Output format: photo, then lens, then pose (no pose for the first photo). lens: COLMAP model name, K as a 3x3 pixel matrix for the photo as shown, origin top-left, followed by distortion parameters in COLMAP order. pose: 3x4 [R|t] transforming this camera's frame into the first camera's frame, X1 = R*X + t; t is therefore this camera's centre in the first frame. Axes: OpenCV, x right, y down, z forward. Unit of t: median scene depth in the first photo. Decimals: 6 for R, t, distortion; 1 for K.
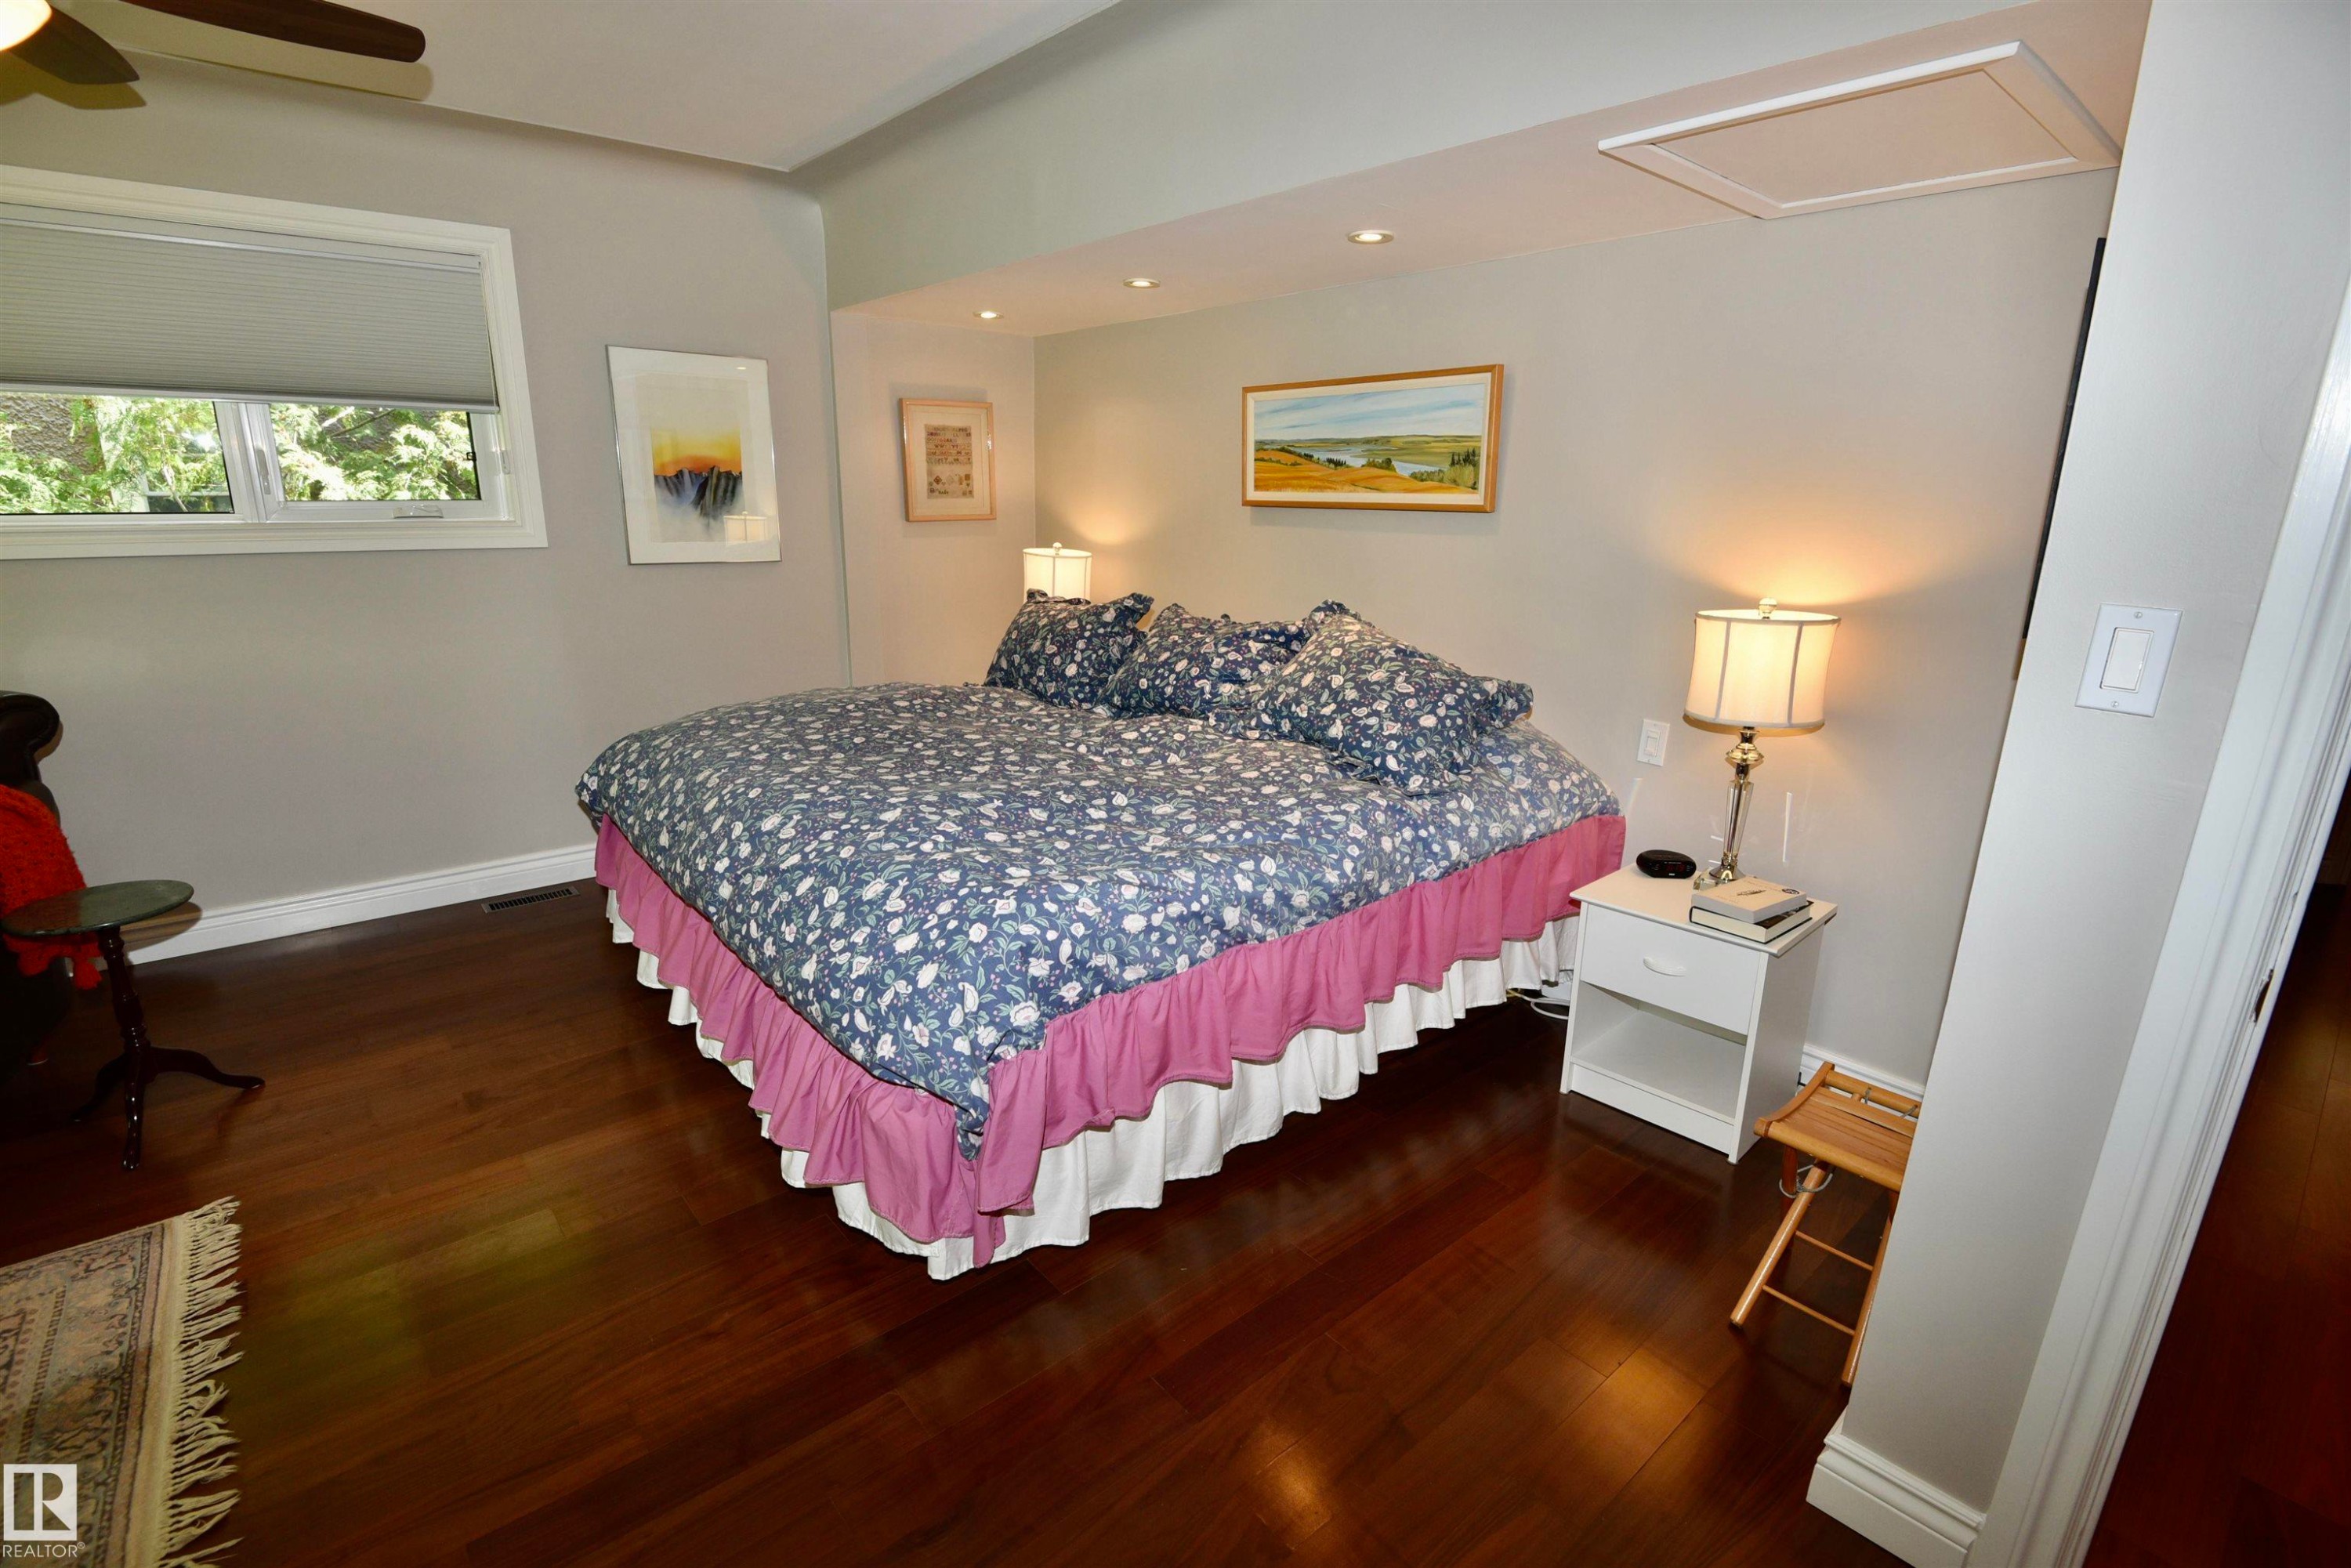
lens RADIAL K [[1073.3, 0, 1167.5], [0, 1073.3, 795.8], [0, 0, 1]] dist [-0.020758, -0.002210]
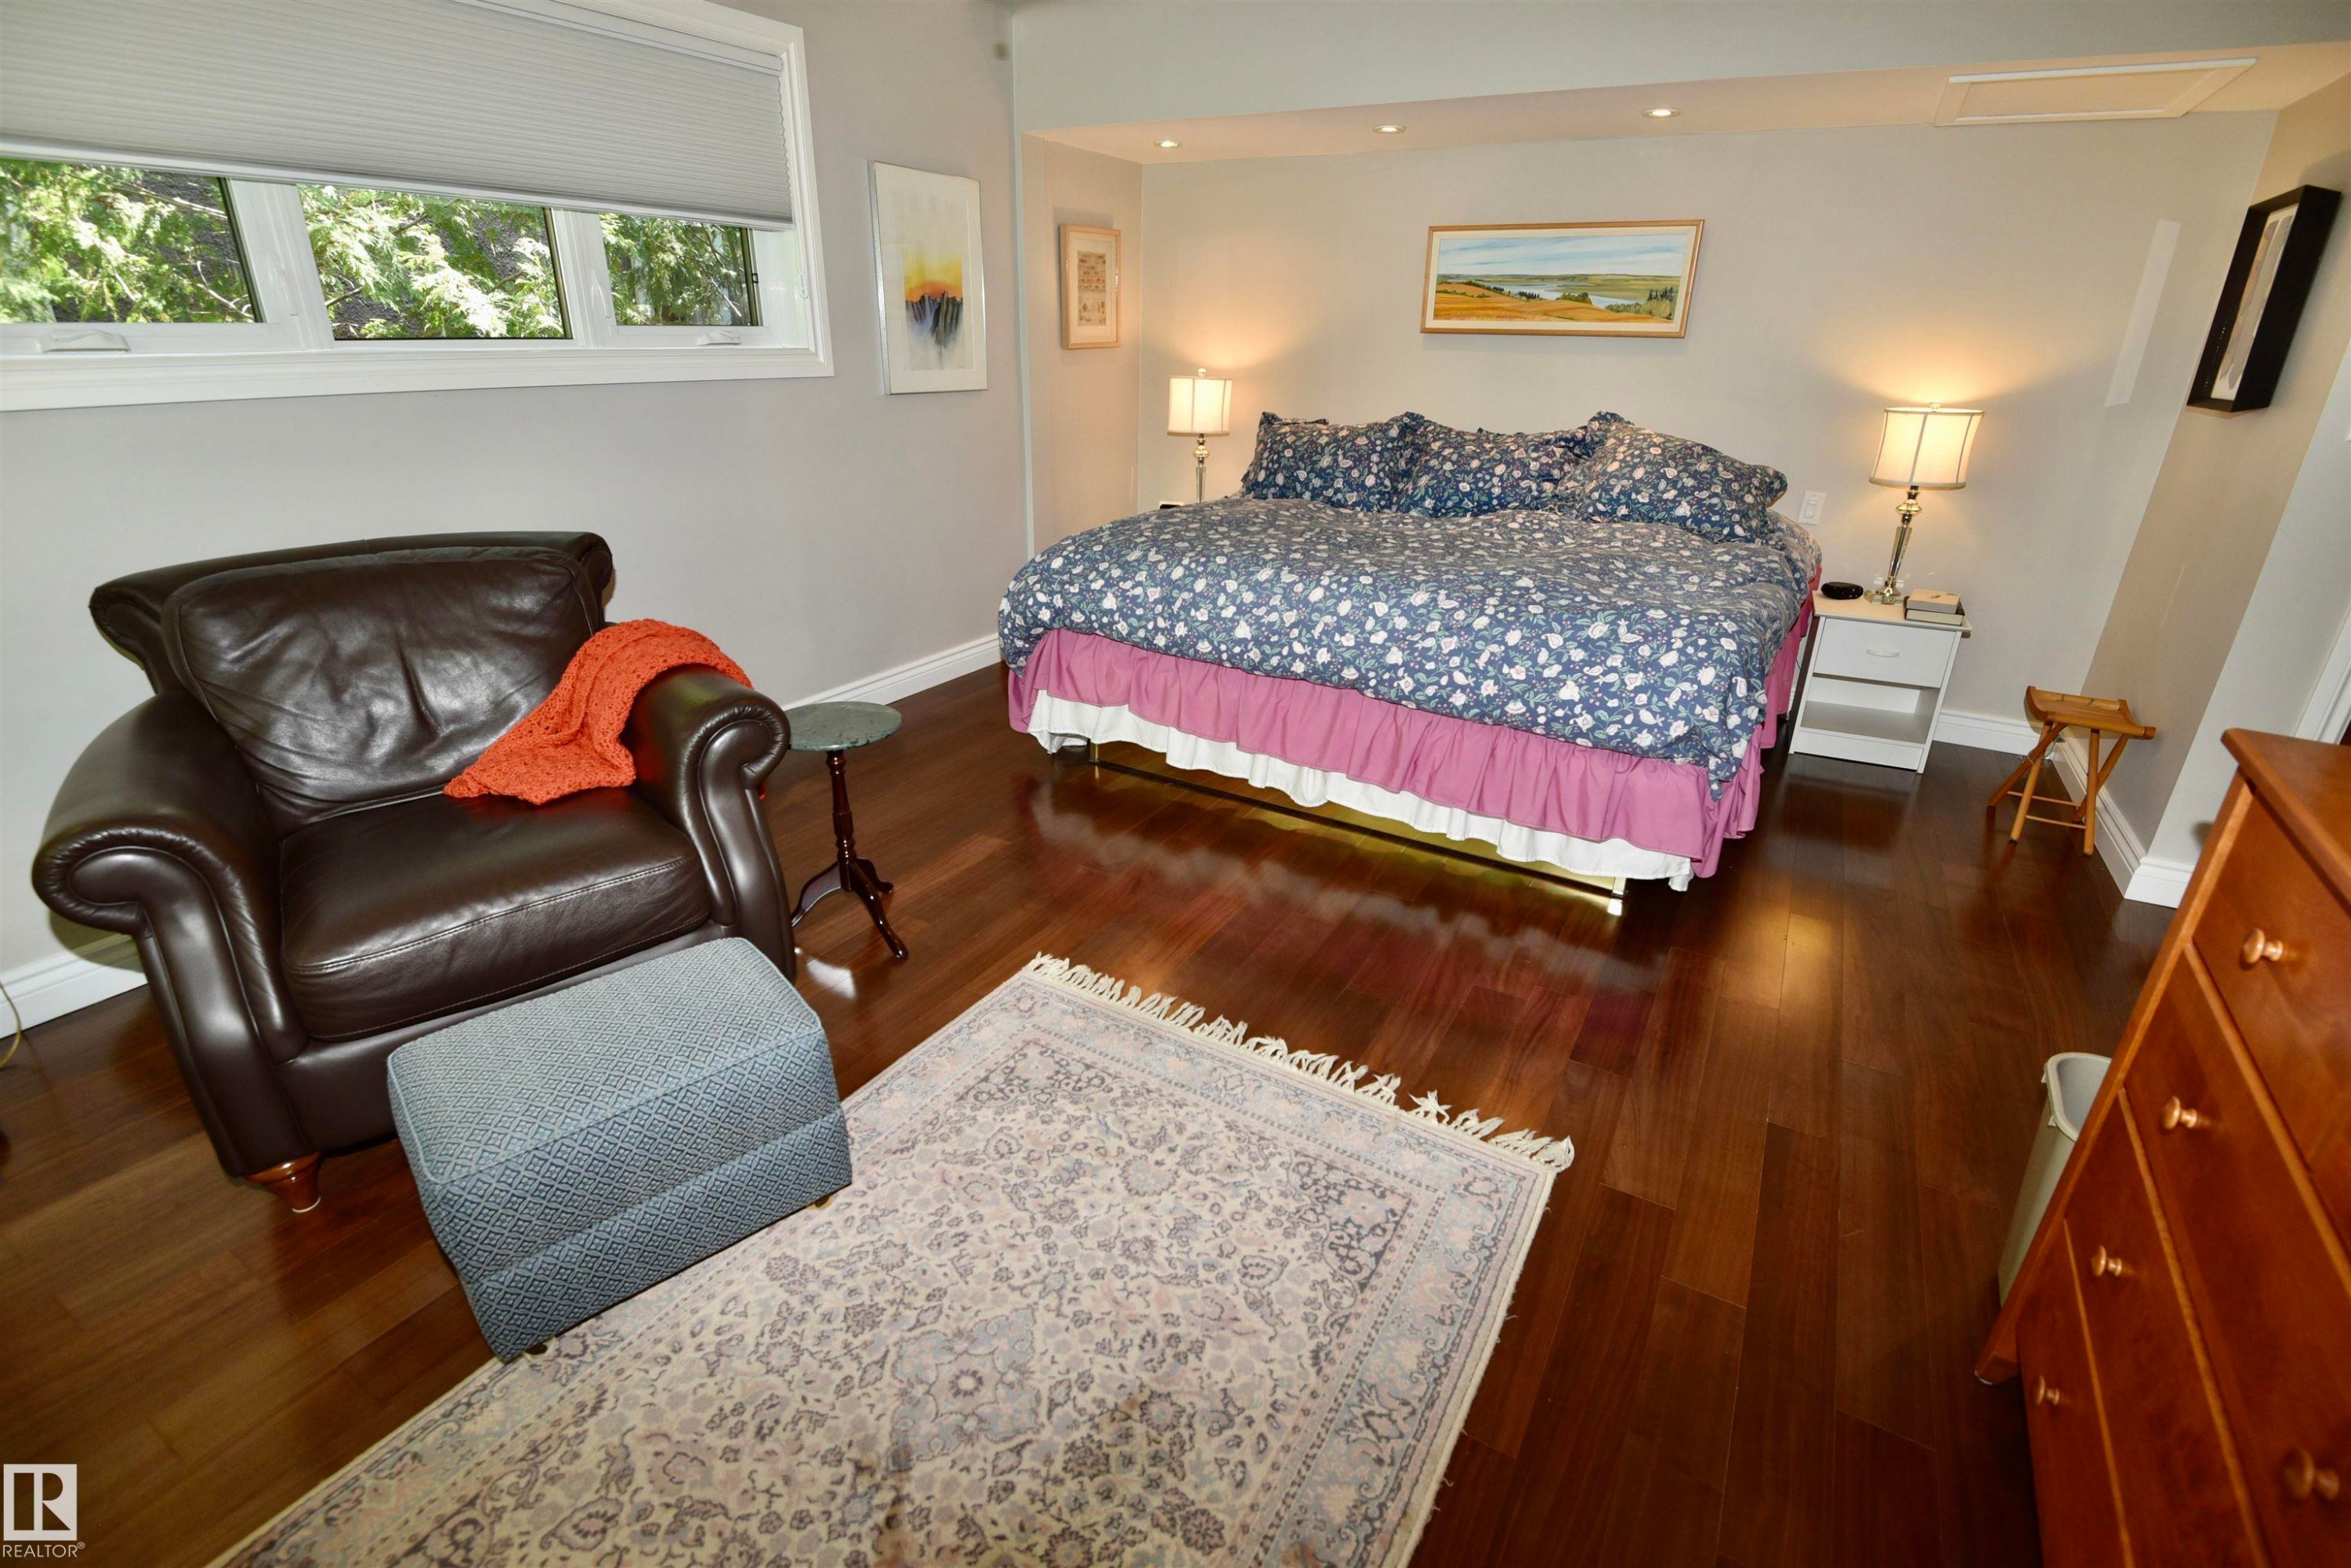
lens RADIAL K [[1073.3, 0, 1198.4], [0, 1073.3, 790.3], [0, 0, 1]] dist [-0.020758, -0.002210]
pose [[0.943669, -0.132613, 0.303154, -0.655701], [0.089175, 0.984203, 0.152948, 0.019321], [-0.318648, -0.117298, 0.940587, -0.074153]]
